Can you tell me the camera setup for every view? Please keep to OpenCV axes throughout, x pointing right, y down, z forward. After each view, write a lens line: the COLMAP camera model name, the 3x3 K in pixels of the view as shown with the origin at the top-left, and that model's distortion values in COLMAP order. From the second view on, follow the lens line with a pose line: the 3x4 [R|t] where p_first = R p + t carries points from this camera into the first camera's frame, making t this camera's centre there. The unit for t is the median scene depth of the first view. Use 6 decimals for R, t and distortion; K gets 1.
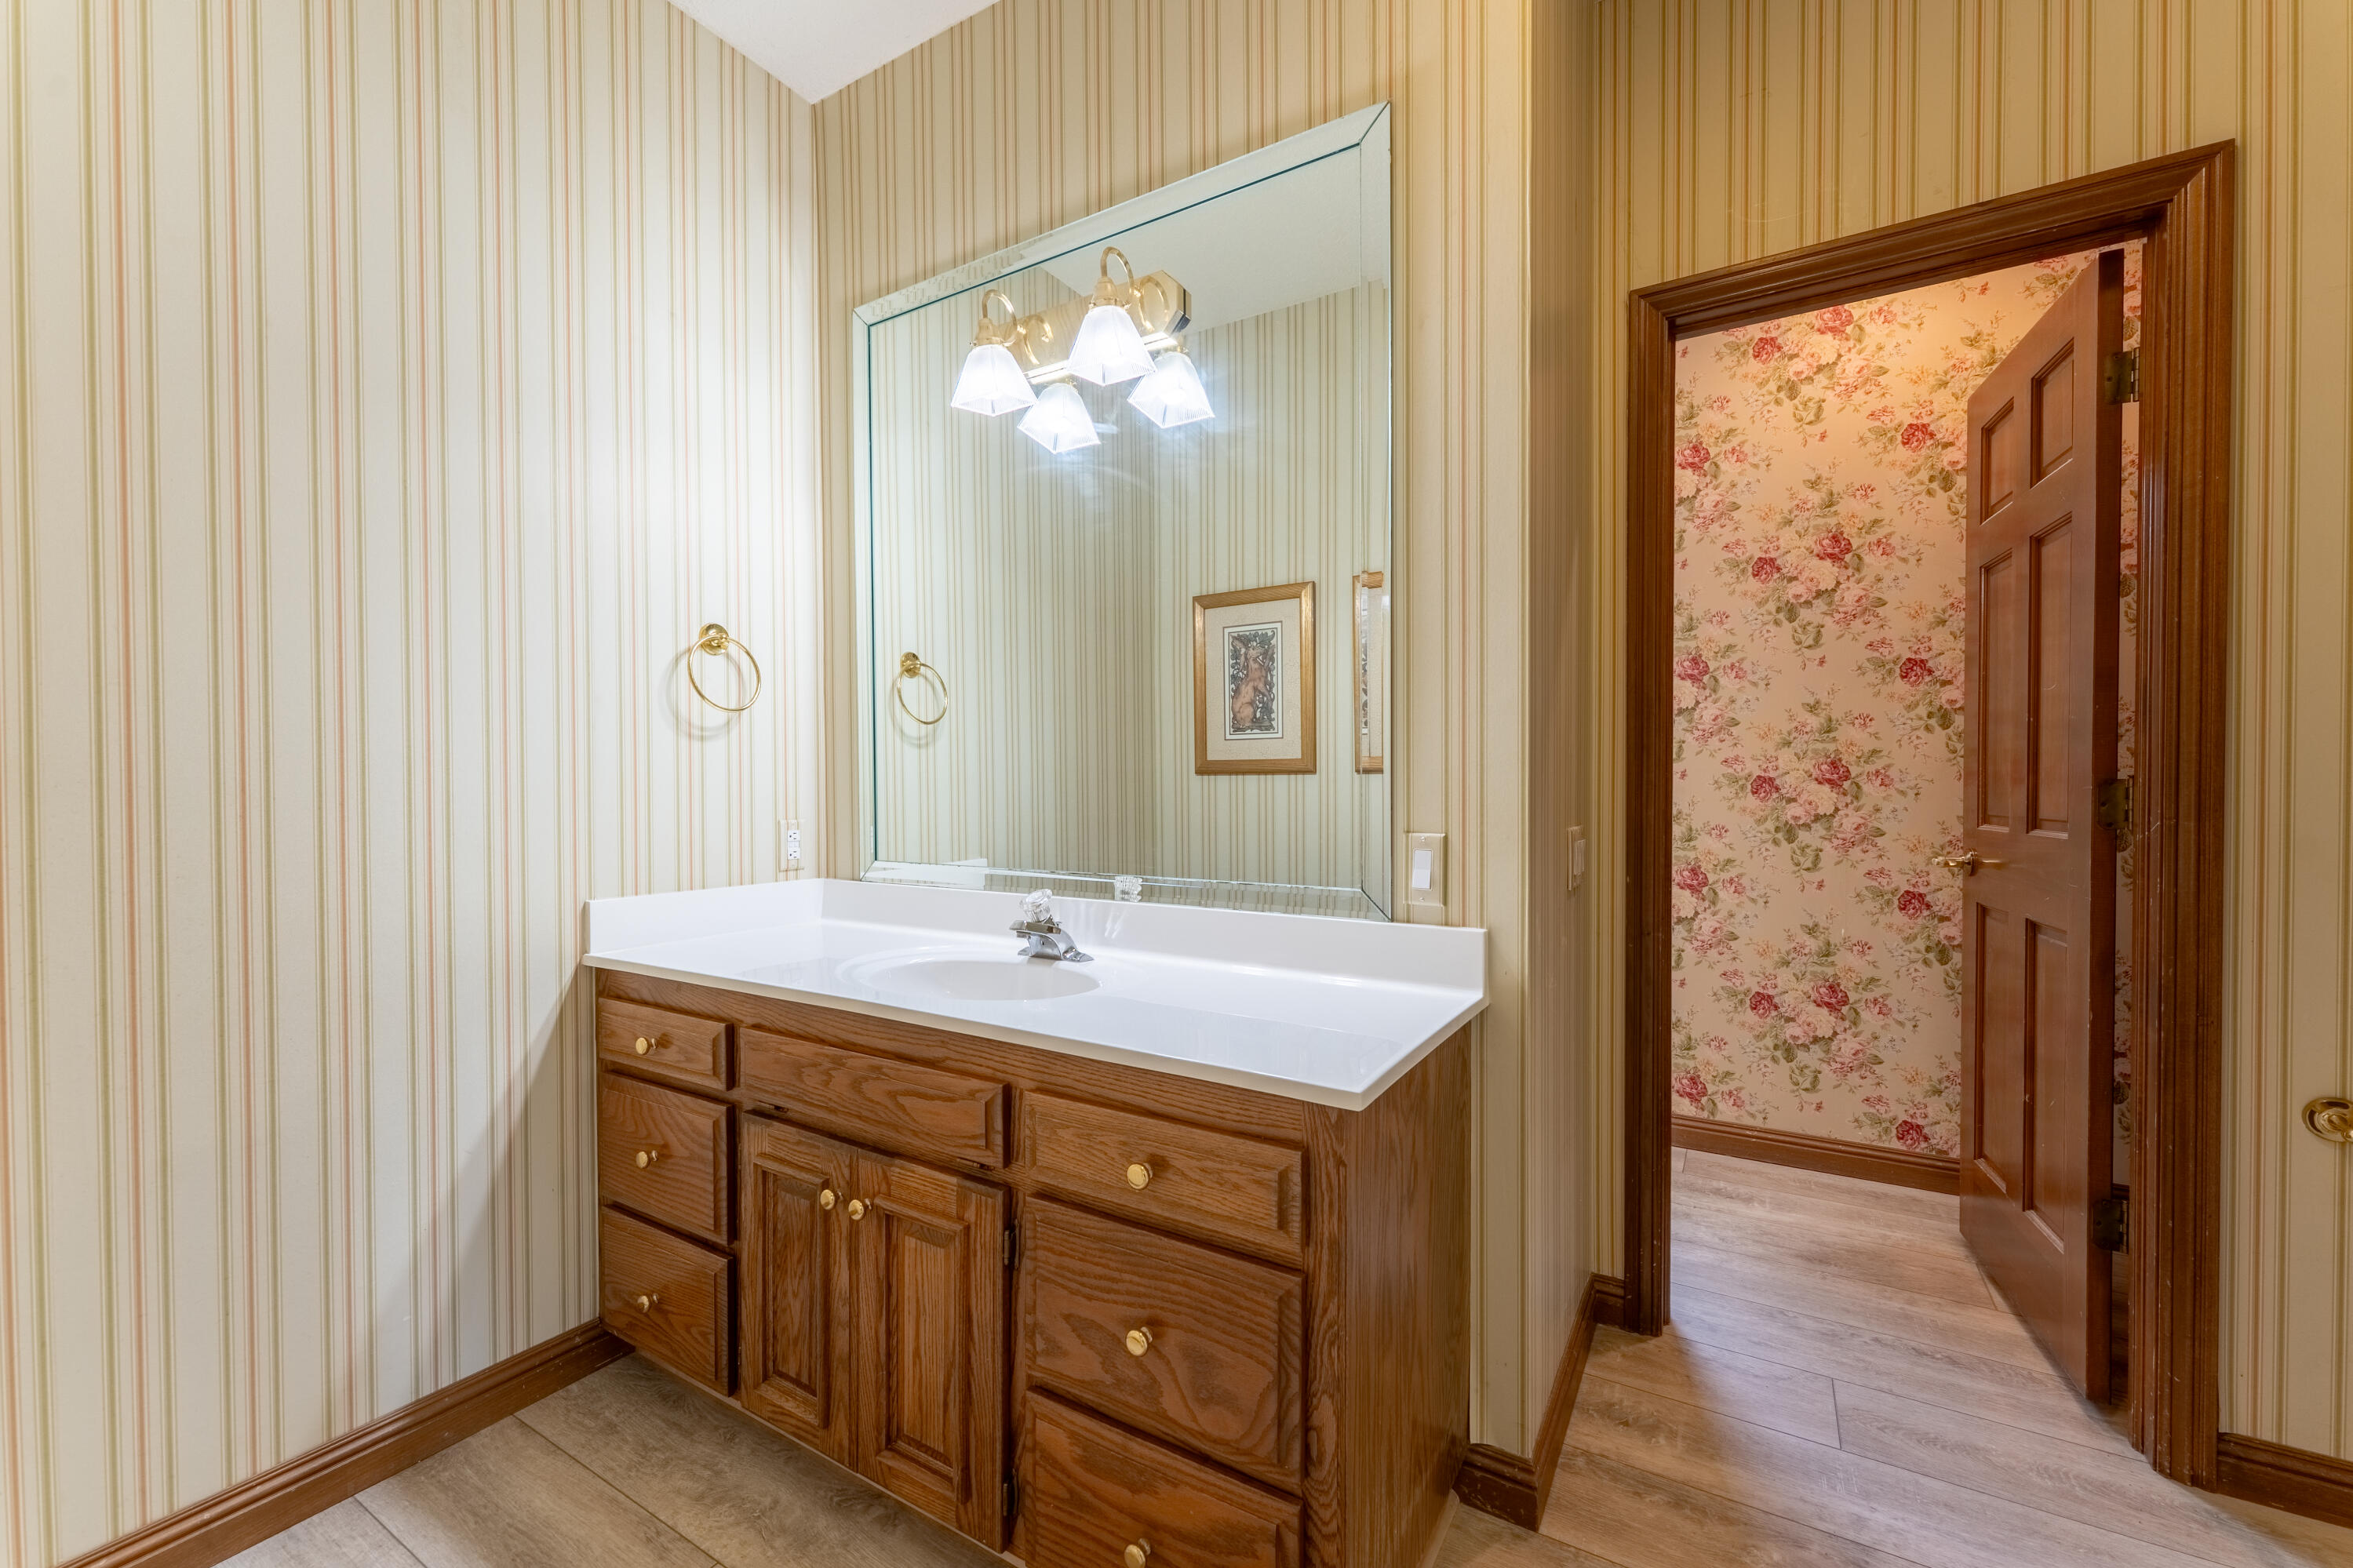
lens RADIAL K [[953.5, 0, 1153.1], [0, 953.5, 792.5], [0, 0, 1]] dist [-0.000167, 0.000161]
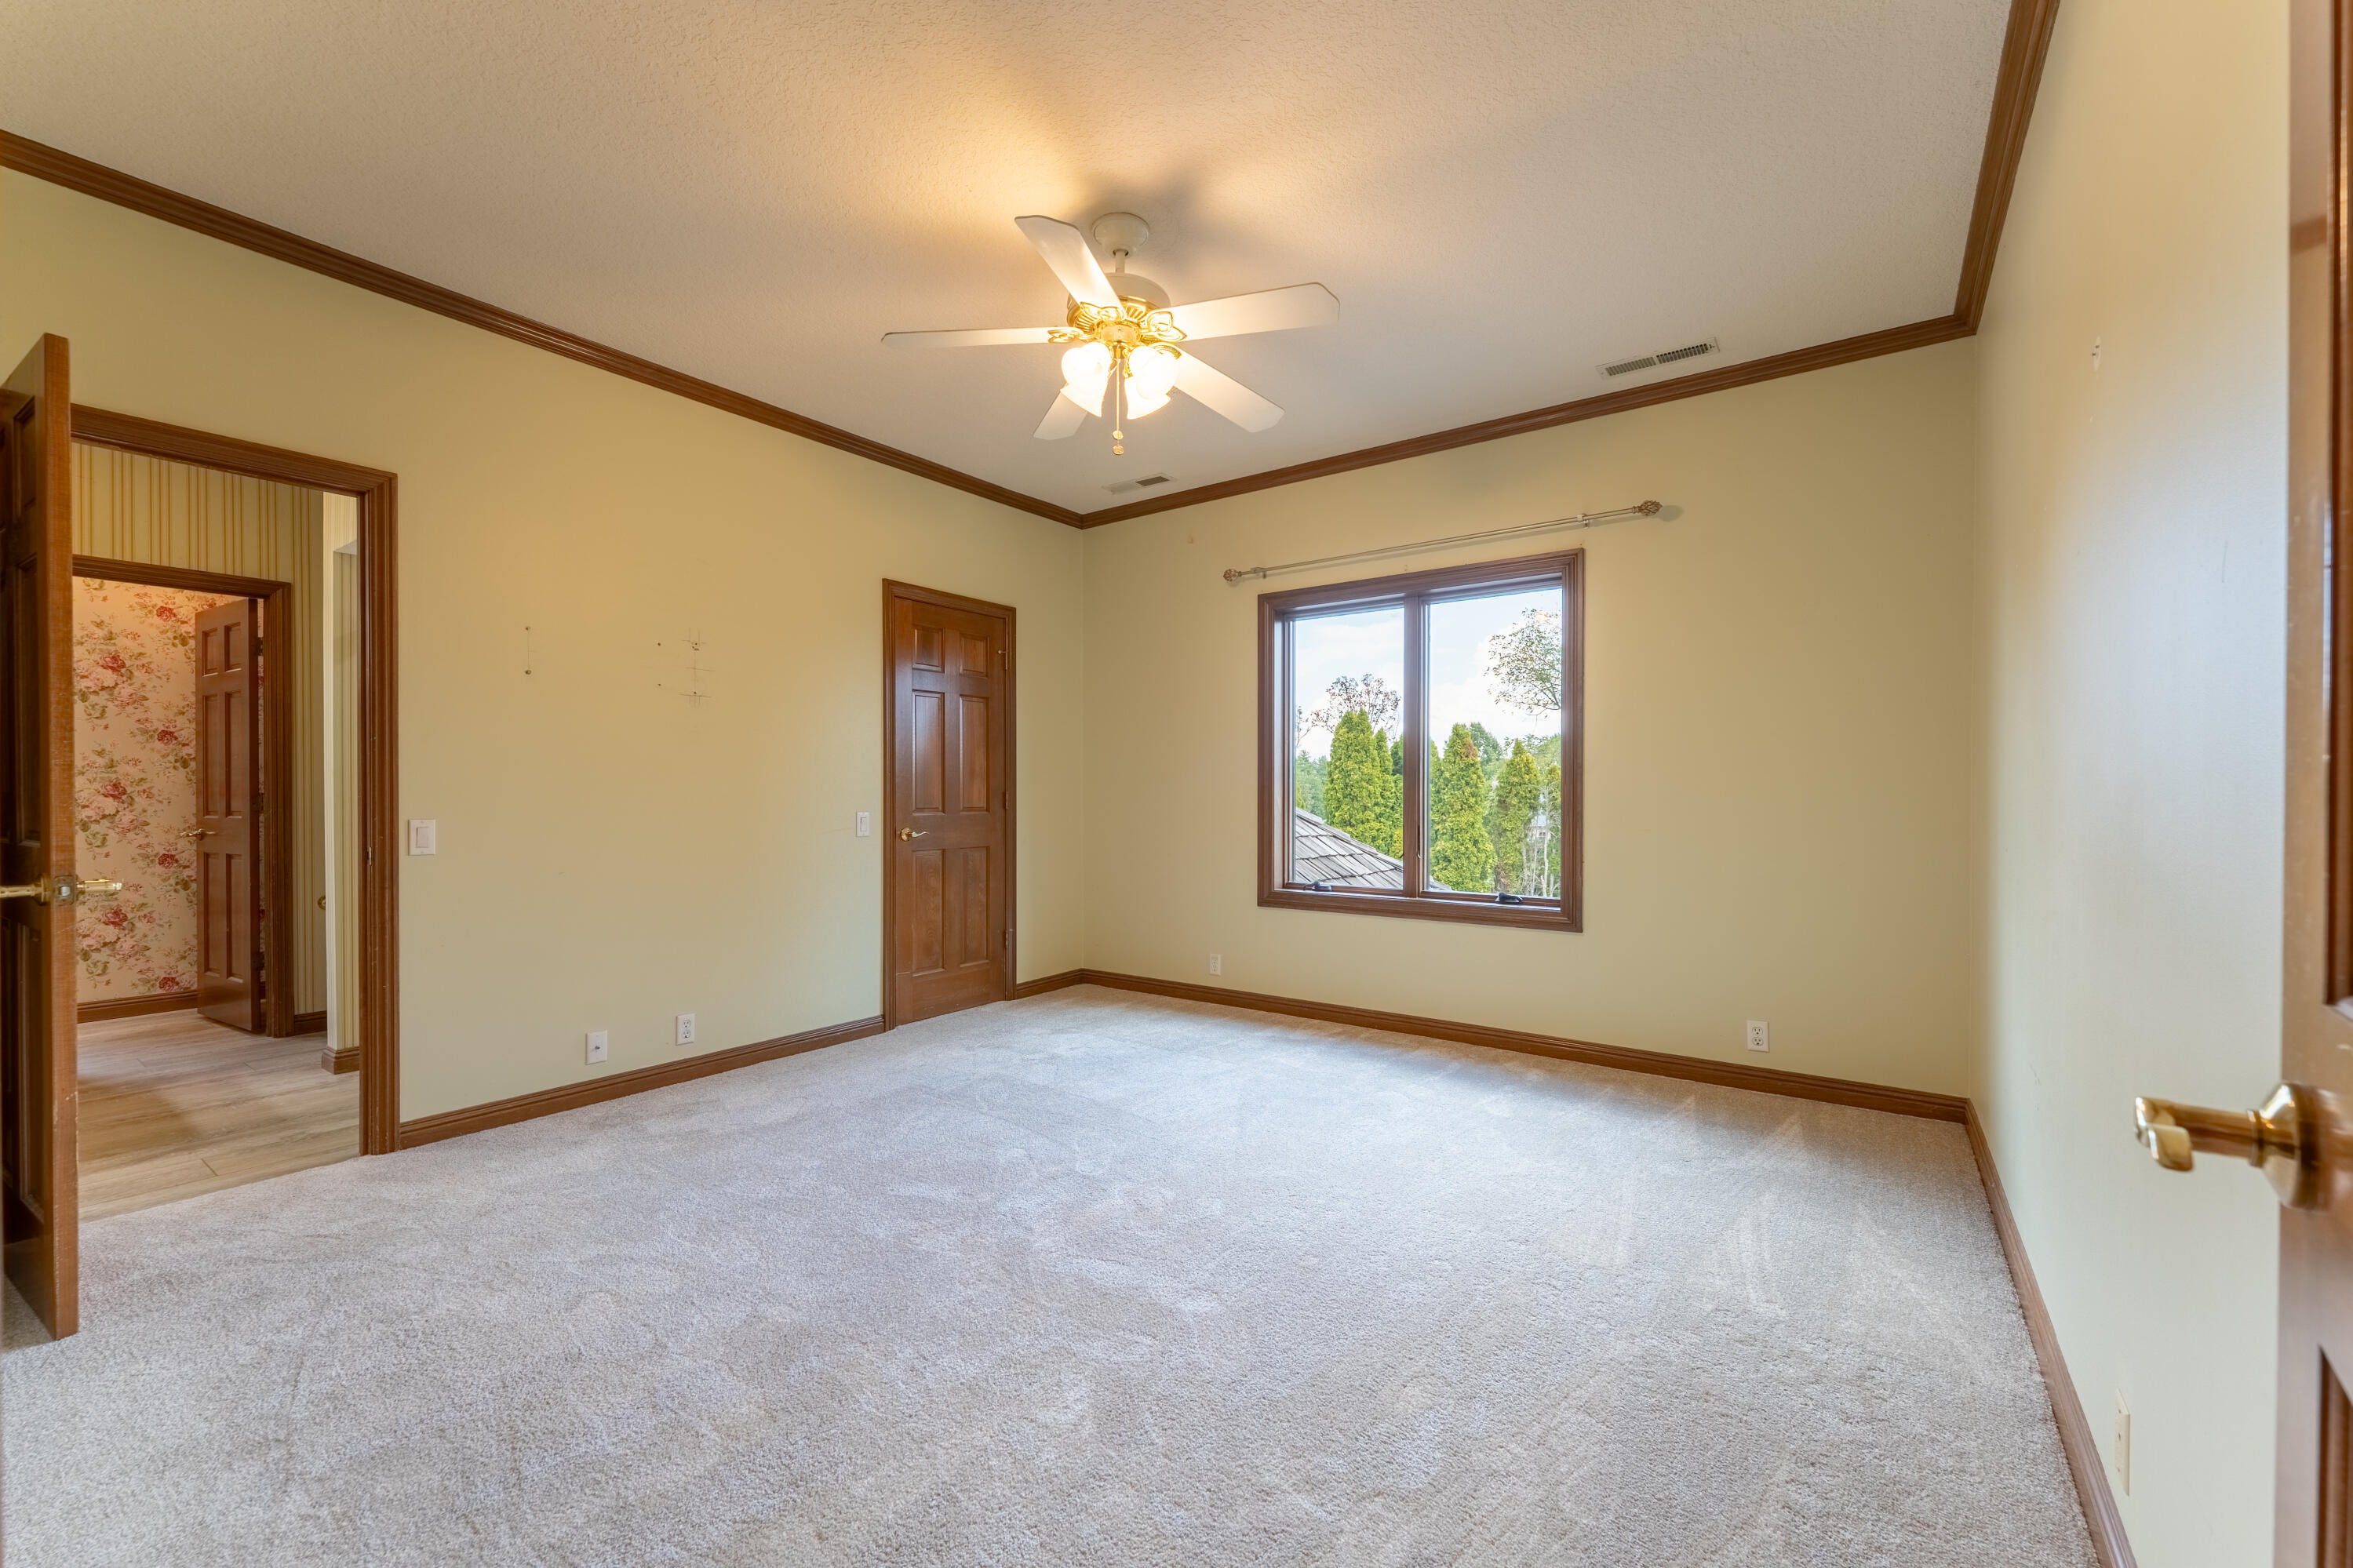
lens RADIAL K [[953.5, 0, 1176.2], [0, 953.5, 791.7], [0, 0, 1]] dist [-0.000167, 0.000161]
pose [[0.066222, -0.001125, 0.997804, -0.975776], [0.016826, 0.999858, 0.000010, 0.015131], [-0.997663, 0.016789, 0.066231, -1.144369]]
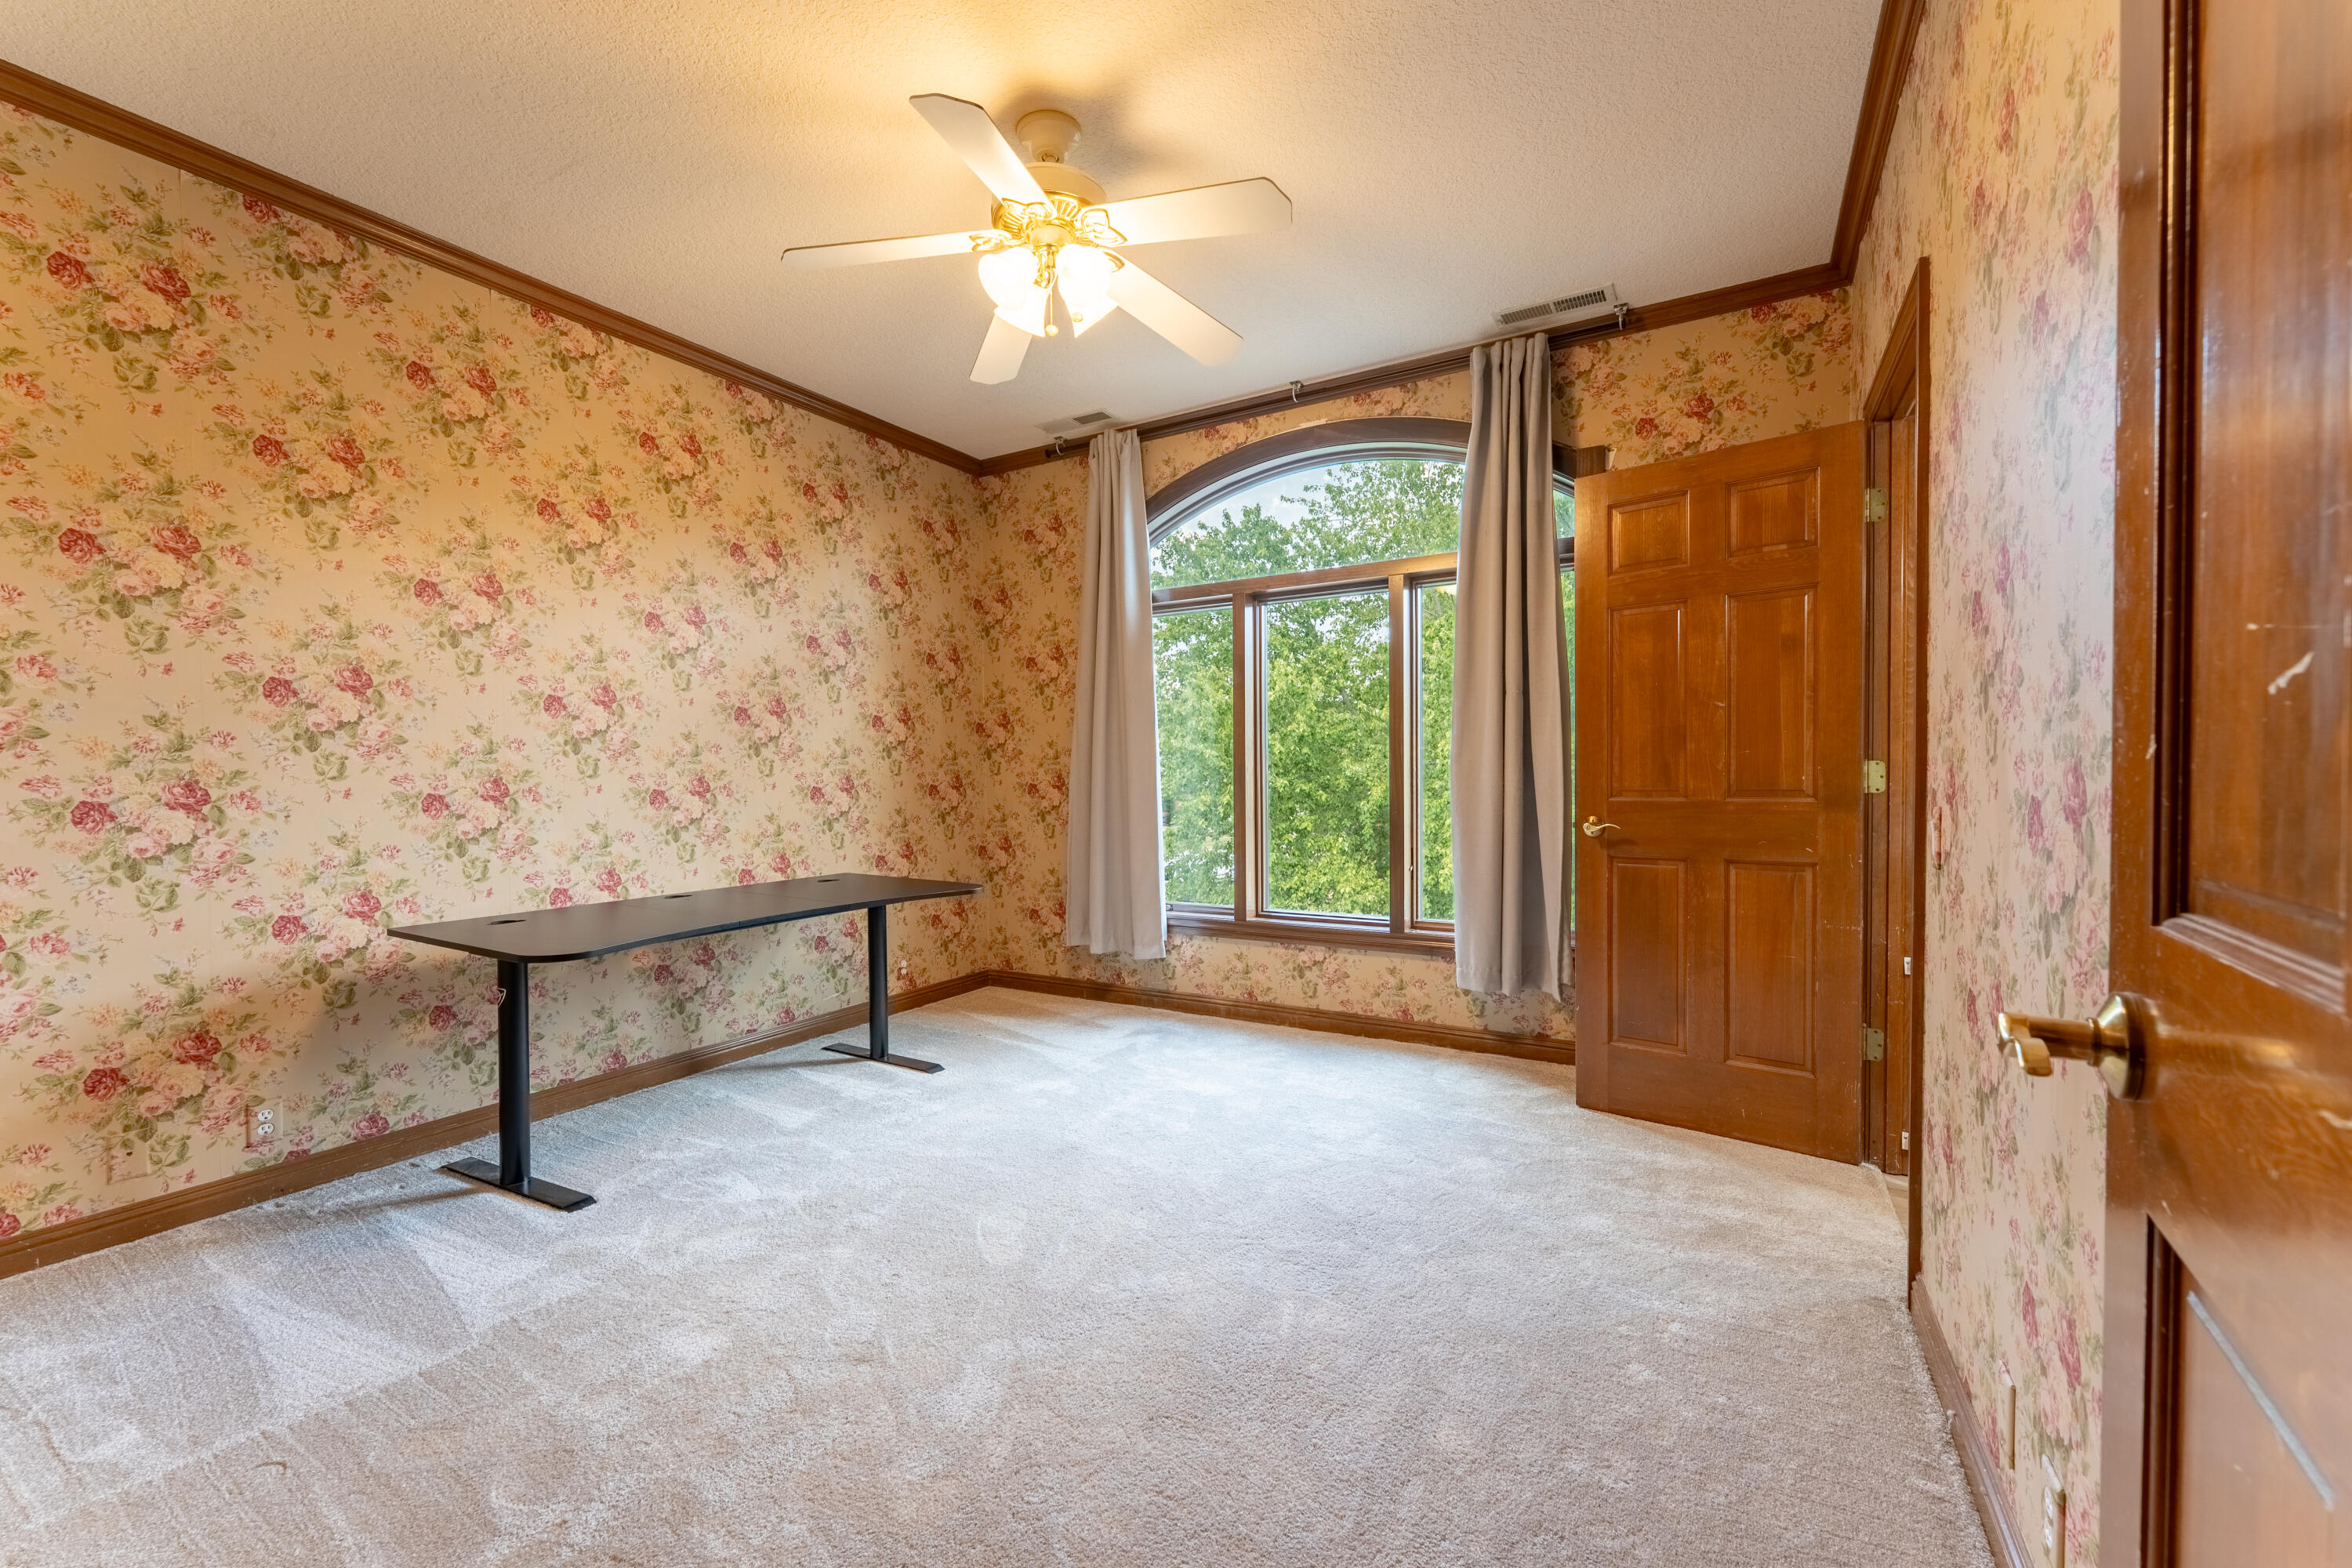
lens RADIAL K [[953.2, 0, 1152.1], [0, 953.2, 802.5], [0, 0, 1]] dist [-0.000167, 0.000161]
pose [[-0.011835, -0.017669, 0.999774, -0.195867], [0.033945, 0.999260, 0.018062, -0.000320], [-0.999354, 0.034151, -0.011226, 0.121613]]
